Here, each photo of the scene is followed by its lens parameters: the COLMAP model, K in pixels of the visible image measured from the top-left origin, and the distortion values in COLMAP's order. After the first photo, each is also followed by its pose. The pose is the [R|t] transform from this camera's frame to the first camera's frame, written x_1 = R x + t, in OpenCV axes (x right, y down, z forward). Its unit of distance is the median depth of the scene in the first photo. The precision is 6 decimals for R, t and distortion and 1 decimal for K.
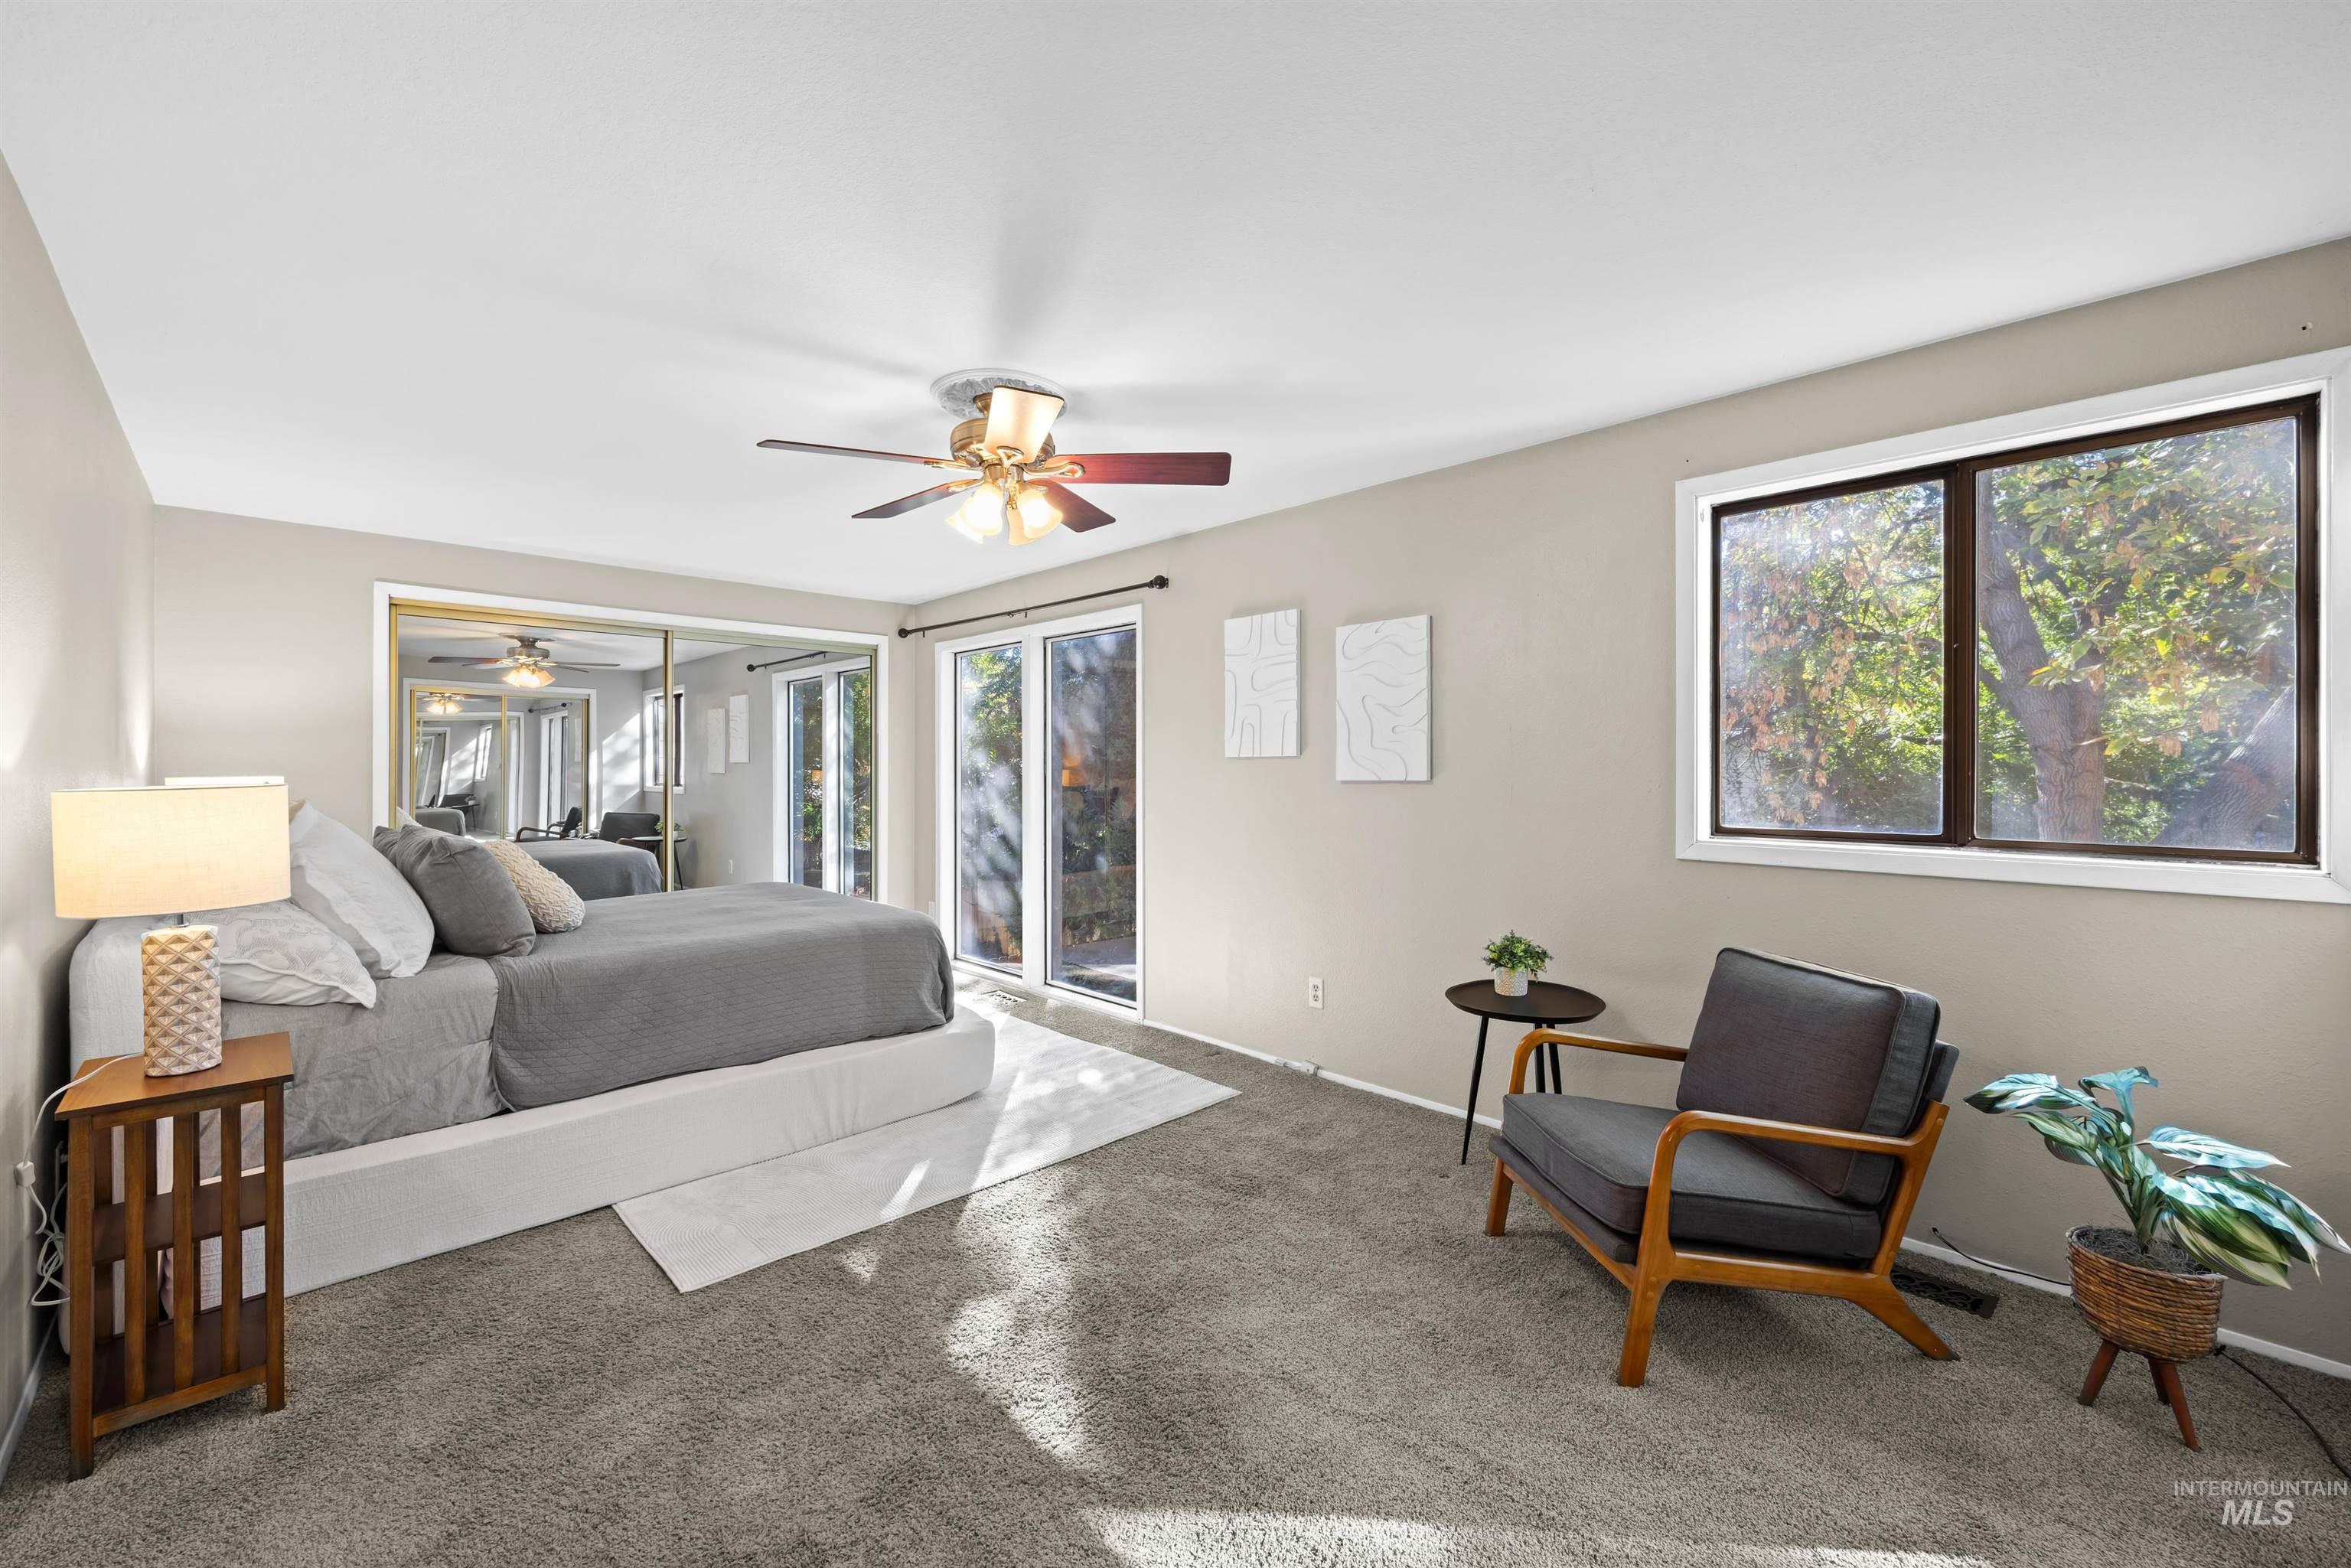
lens RADIAL K [[890.0, 0, 1170.6], [0, 890.0, 773.9], [0, 0, 1]] dist [0.003968, 0.000609]
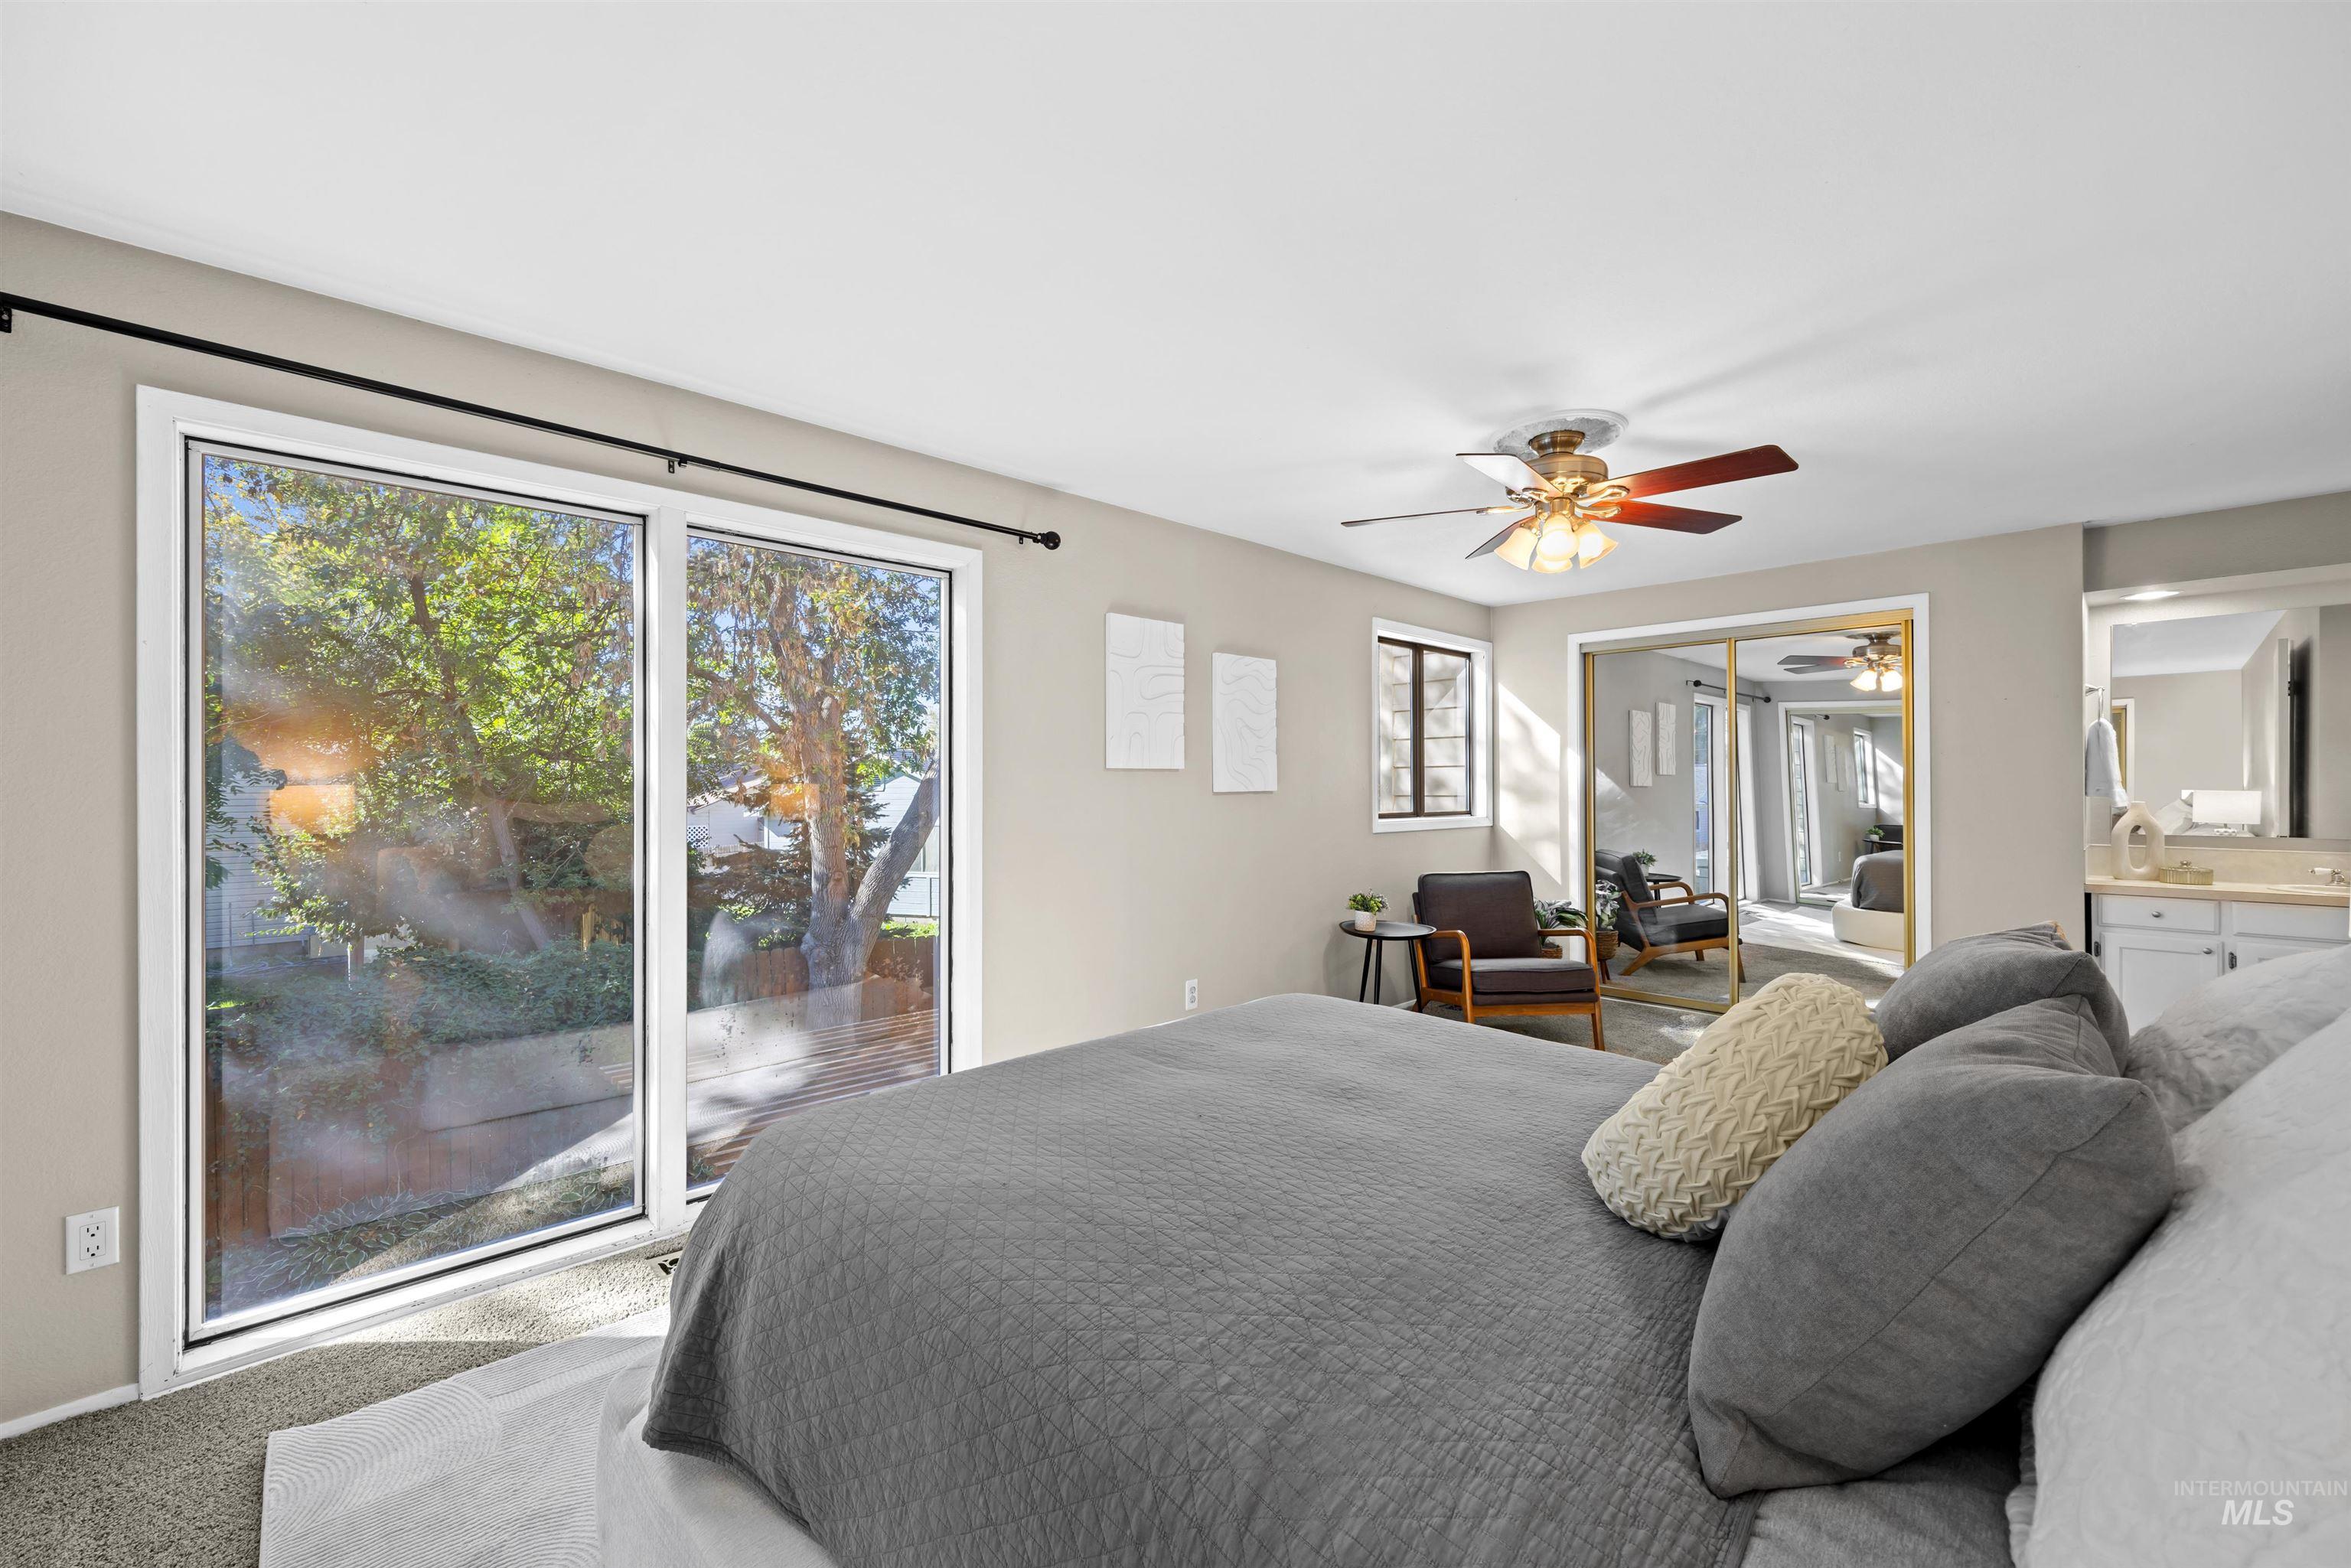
lens RADIAL K [[890.0, 0, 1170.1], [0, 890.0, 784.3], [0, 0, 1]] dist [0.003968, 0.000609]
pose [[0.068279, -0.001547, 0.997665, -0.884610], [0.003364, 0.999993, 0.001320, -0.003387], [-0.997661, 0.003266, 0.068284, 0.953532]]
